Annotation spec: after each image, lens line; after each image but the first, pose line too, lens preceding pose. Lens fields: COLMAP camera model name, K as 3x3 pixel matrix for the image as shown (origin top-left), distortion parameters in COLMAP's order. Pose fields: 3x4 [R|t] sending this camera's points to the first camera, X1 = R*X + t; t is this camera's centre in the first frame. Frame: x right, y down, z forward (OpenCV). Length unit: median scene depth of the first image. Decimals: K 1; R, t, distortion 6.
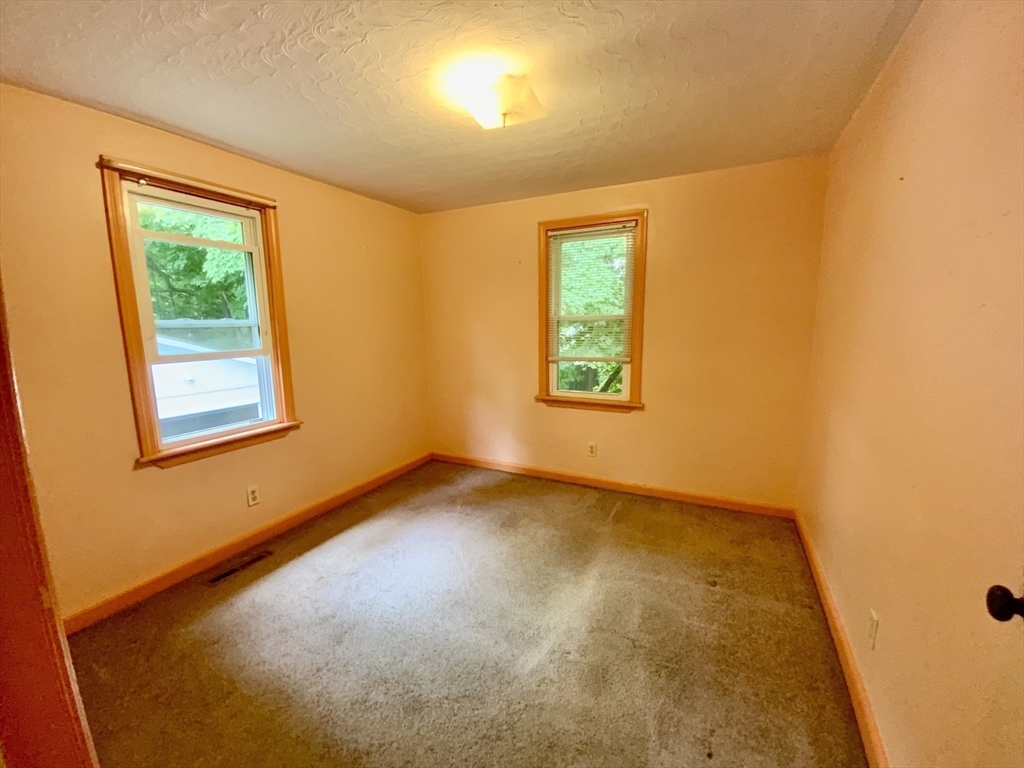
lens RADIAL K [[418.7, 0, 512.0], [0, 418.7, 384.0], [0, 0, 1]] dist [0.000566, 0.000065]
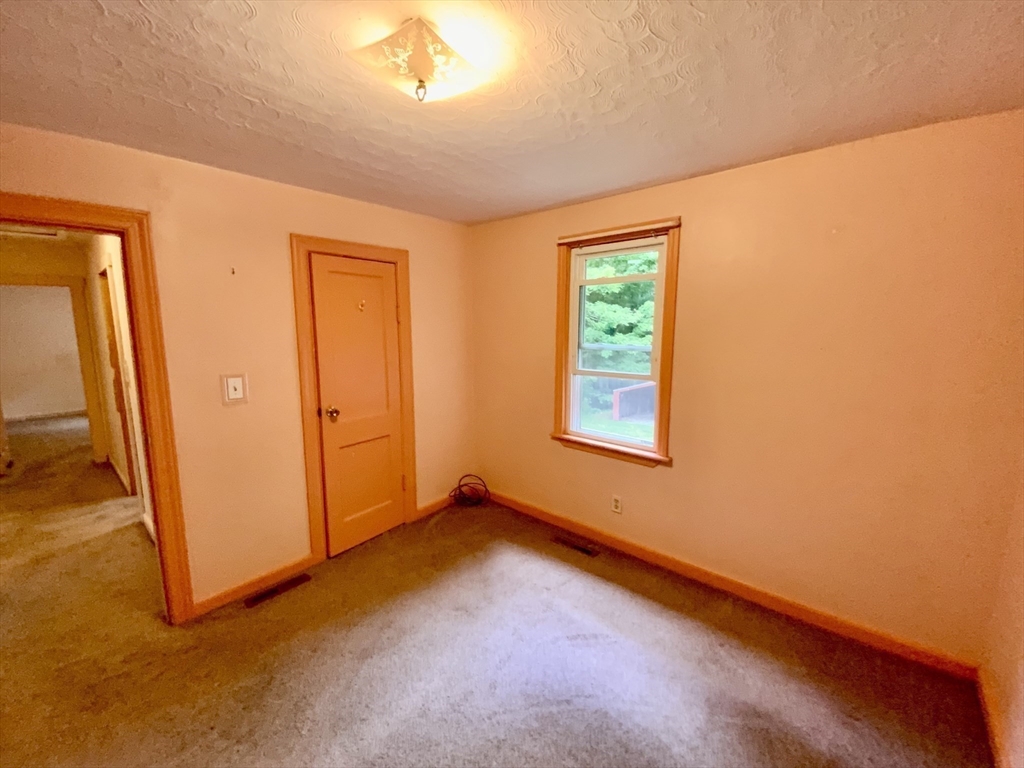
lens RADIAL K [[418.7, 0, 512.0], [0, 418.7, 384.0], [0, 0, 1]] dist [0.000566, 0.000065]
pose [[-0.246537, 0.130202, -0.960347, 0.460828], [-0.152677, 0.973342, 0.171158, -0.187174], [0.957031, 0.188820, -0.220086, 0.932219]]
